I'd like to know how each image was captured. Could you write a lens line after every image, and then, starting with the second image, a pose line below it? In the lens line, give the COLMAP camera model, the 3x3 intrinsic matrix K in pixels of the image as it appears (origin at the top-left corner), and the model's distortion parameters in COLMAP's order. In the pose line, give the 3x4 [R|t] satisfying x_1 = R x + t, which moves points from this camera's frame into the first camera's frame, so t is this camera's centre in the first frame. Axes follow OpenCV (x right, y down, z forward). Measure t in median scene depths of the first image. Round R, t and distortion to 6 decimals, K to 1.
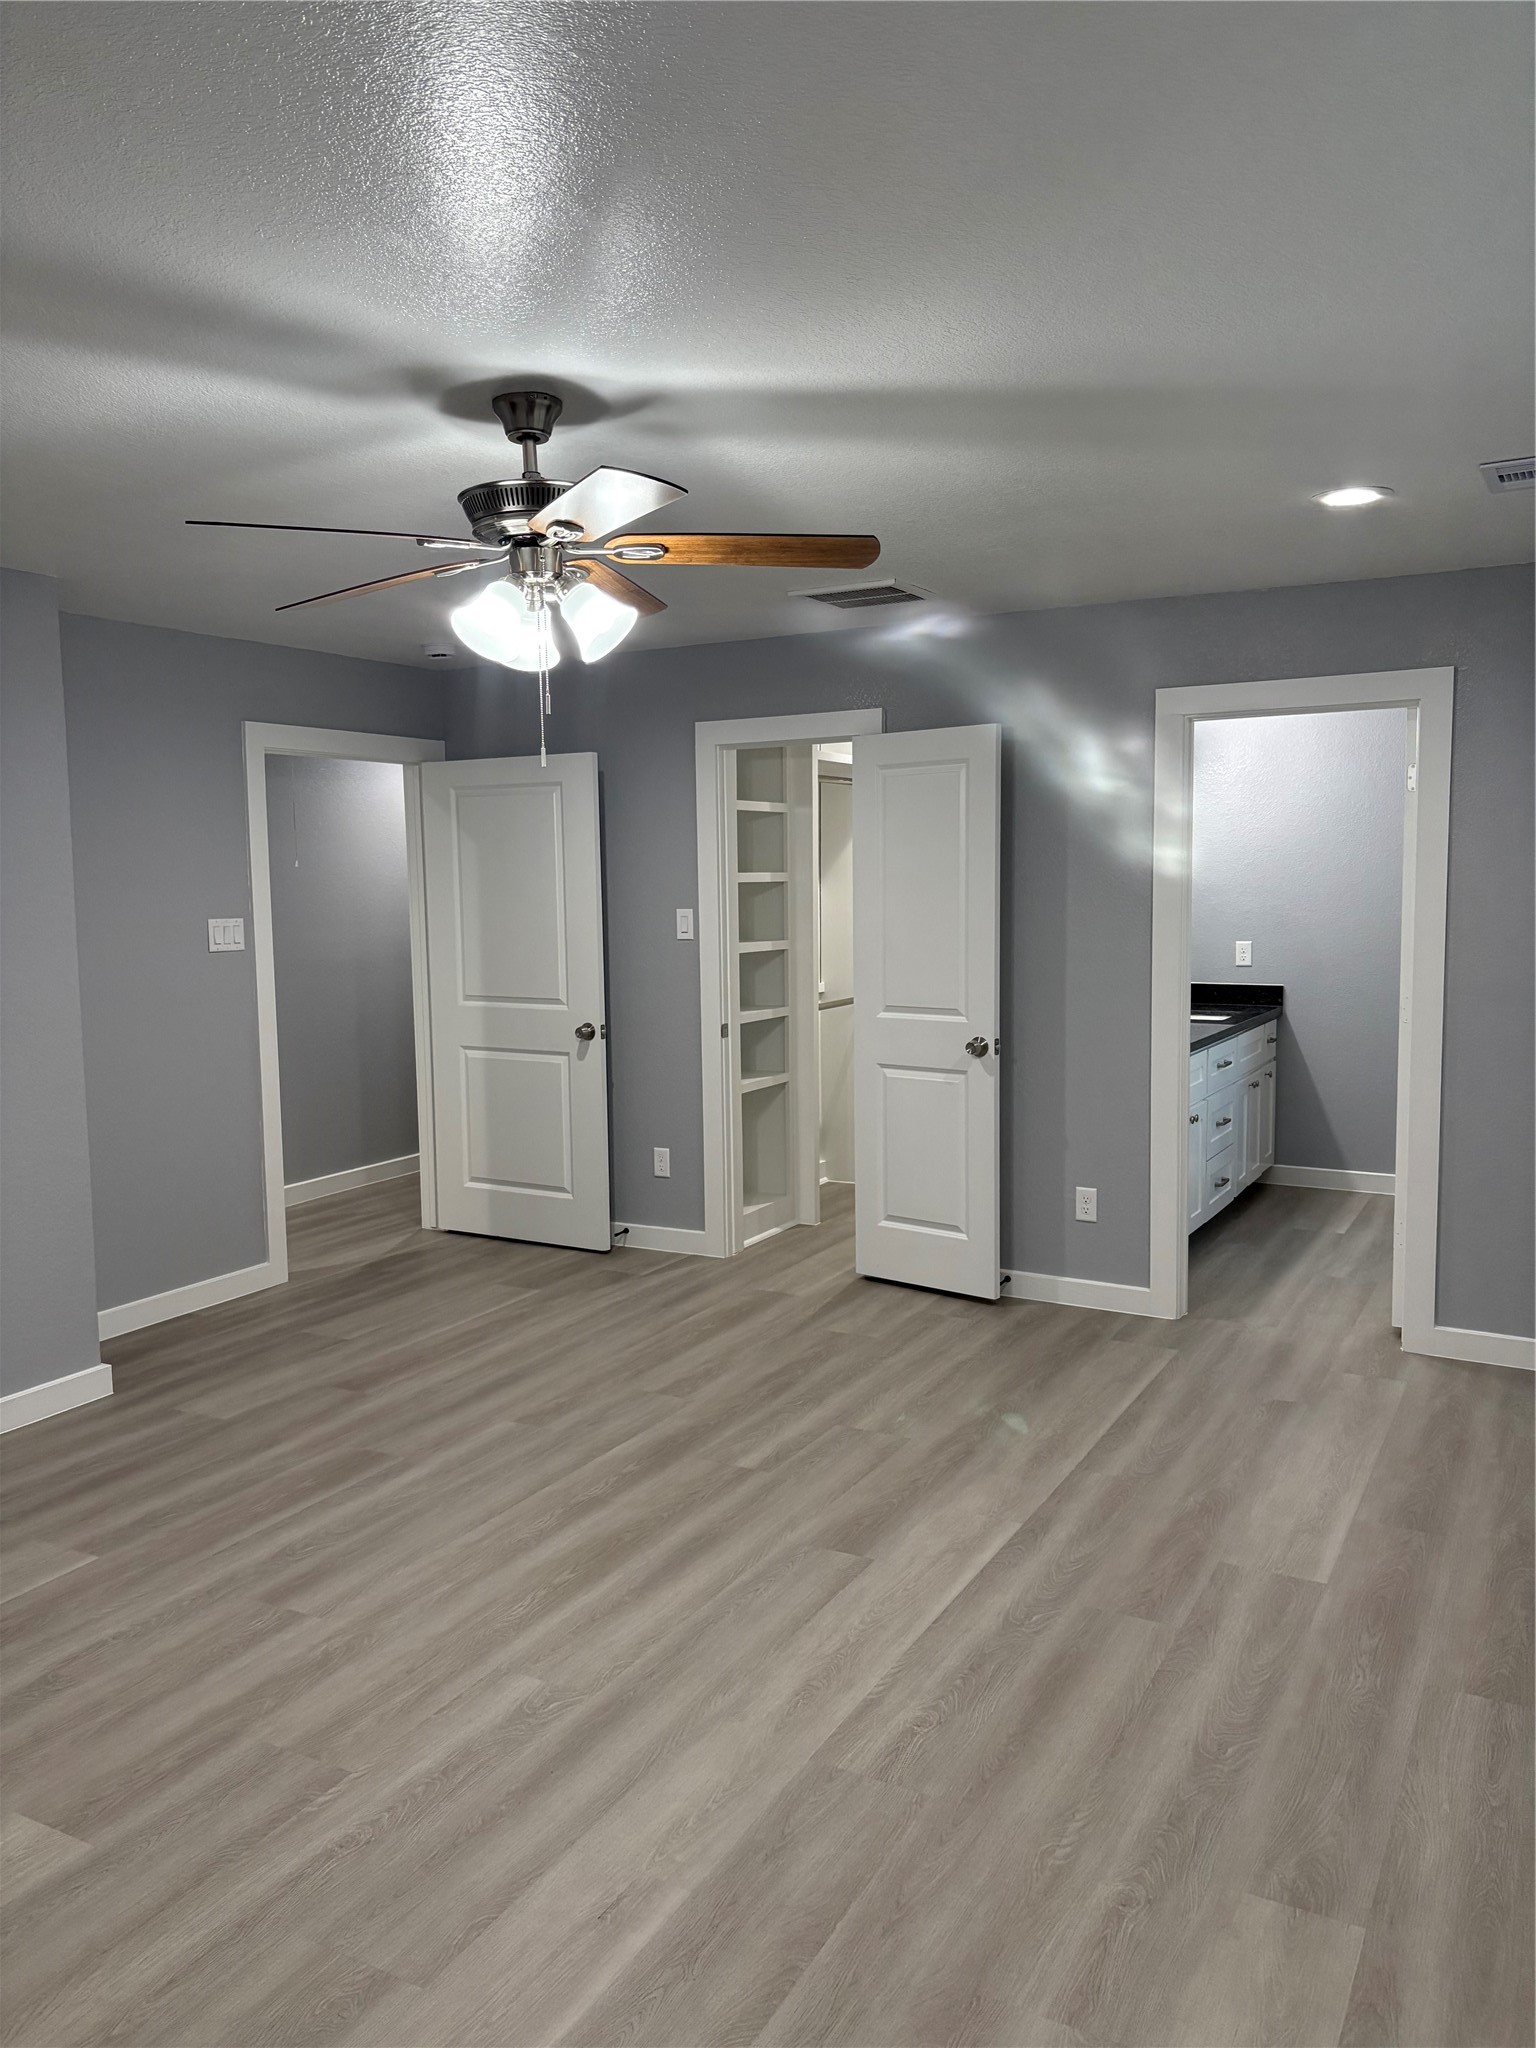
lens RADIAL K [[1565.2, 0, 768.0], [0, 1565.2, 1024.0], [0, 0, 1]] dist [0.080275, -0.004985]
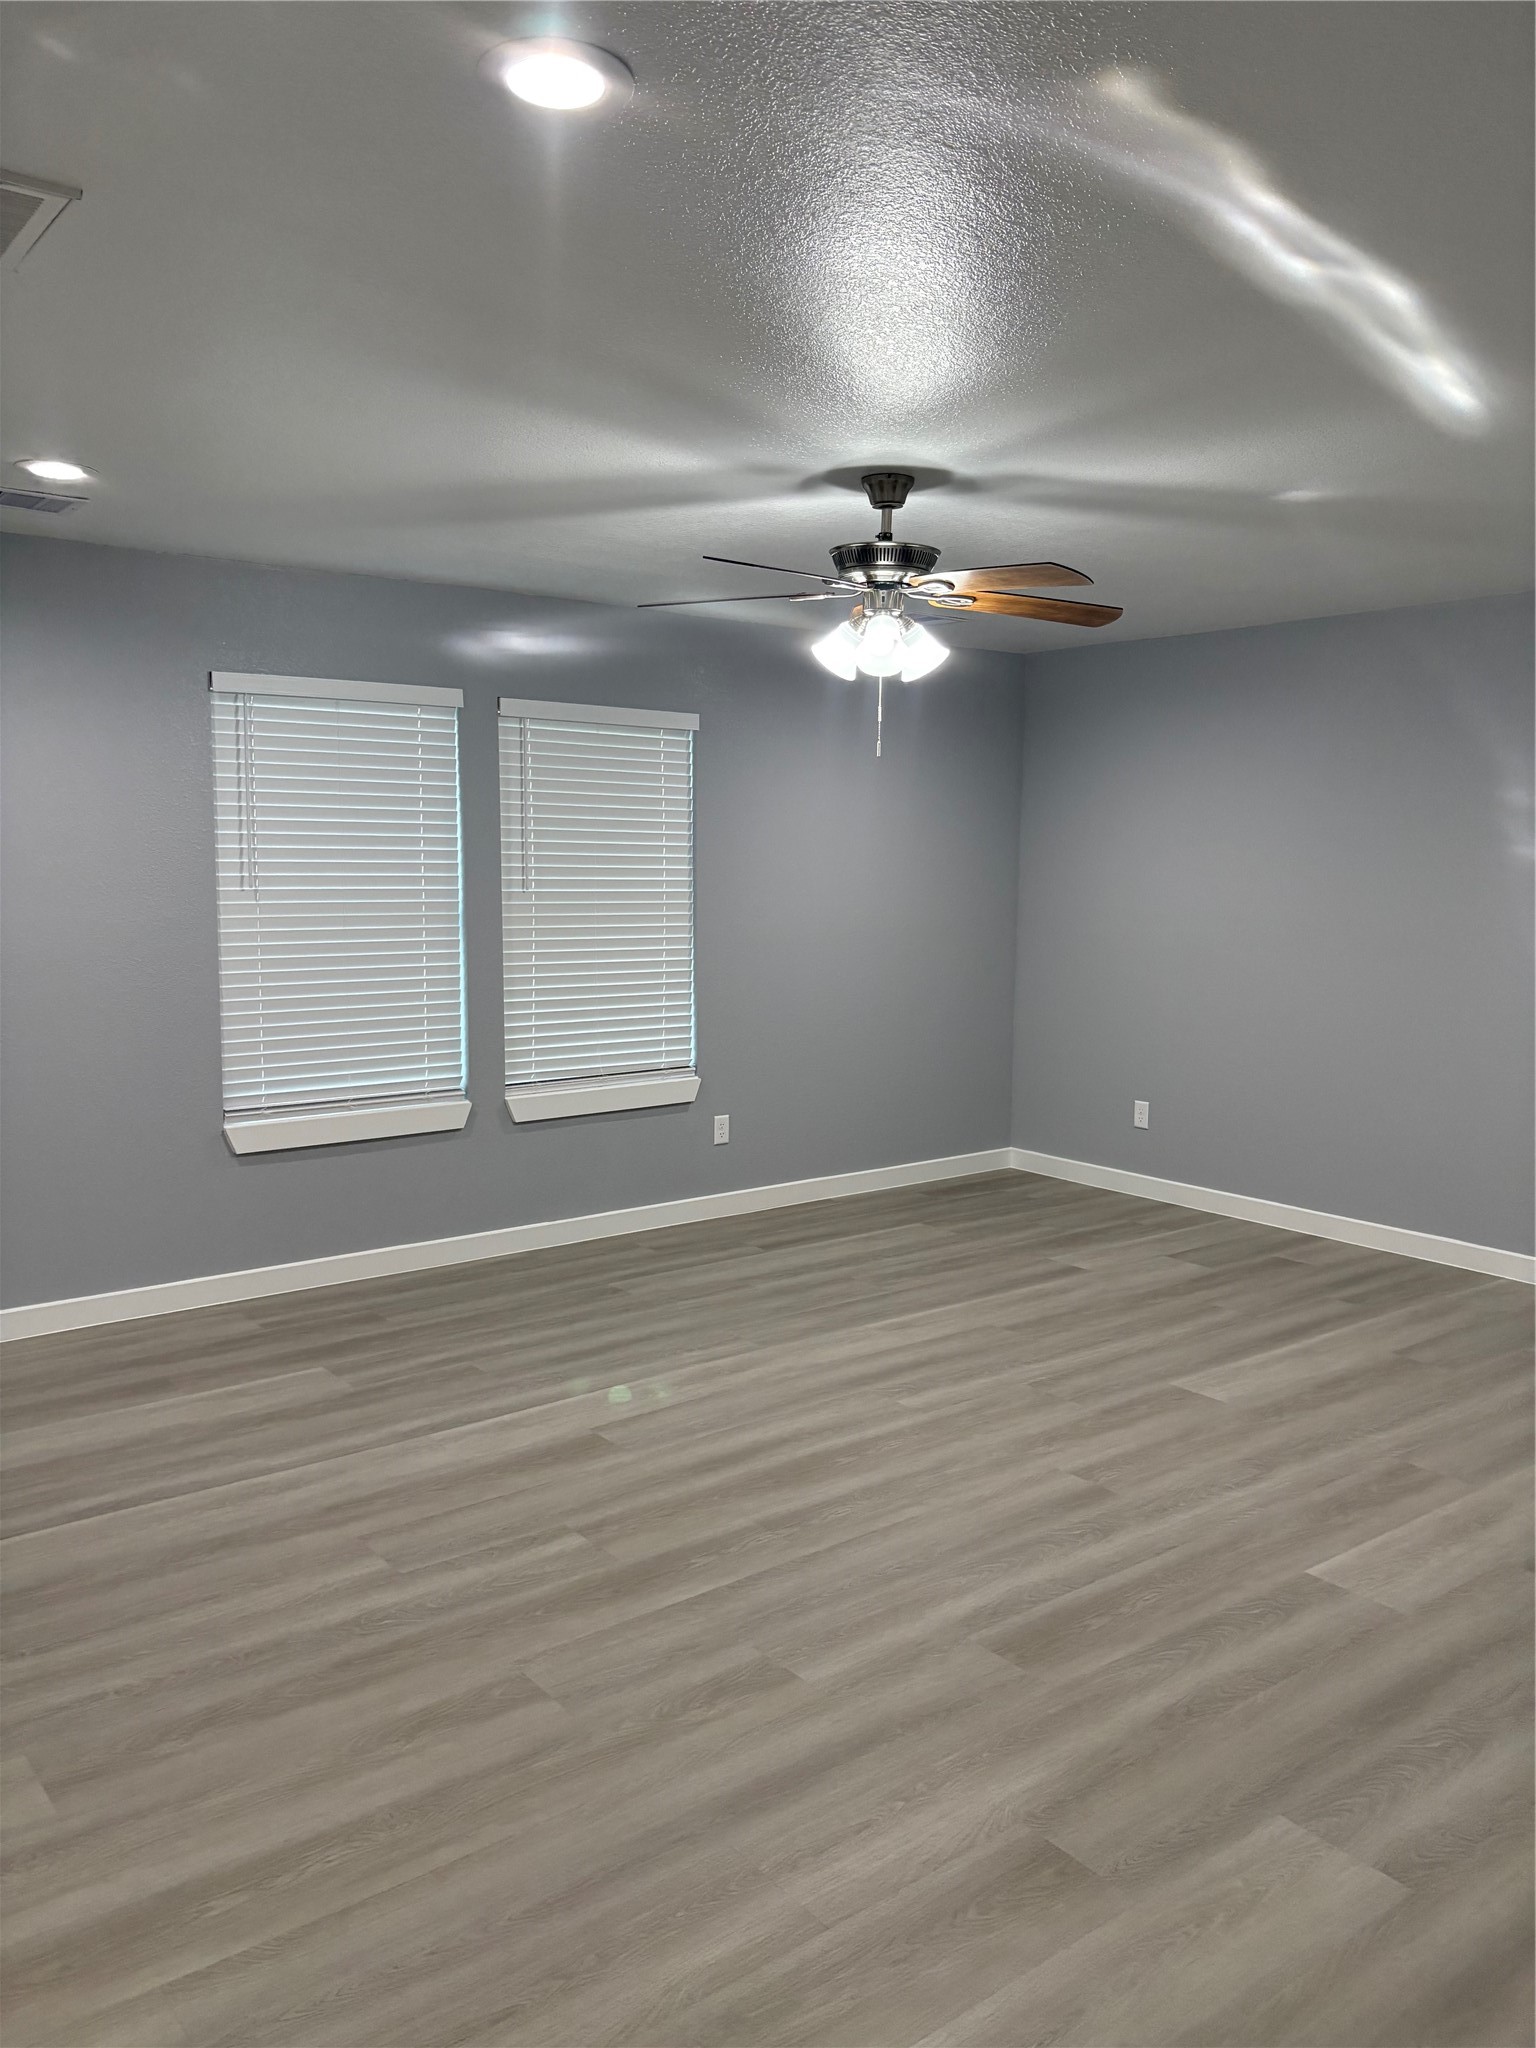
lens RADIAL K [[1565.2, 0, 768.0], [0, 1565.2, 1024.0], [0, 0, 1]] dist [0.080275, -0.004985]
pose [[-0.918133, -0.033789, 0.394829, -0.468912], [0.047902, 0.979588, 0.195223, -0.159844], [-0.393367, 0.198153, -0.897774, 1.811573]]
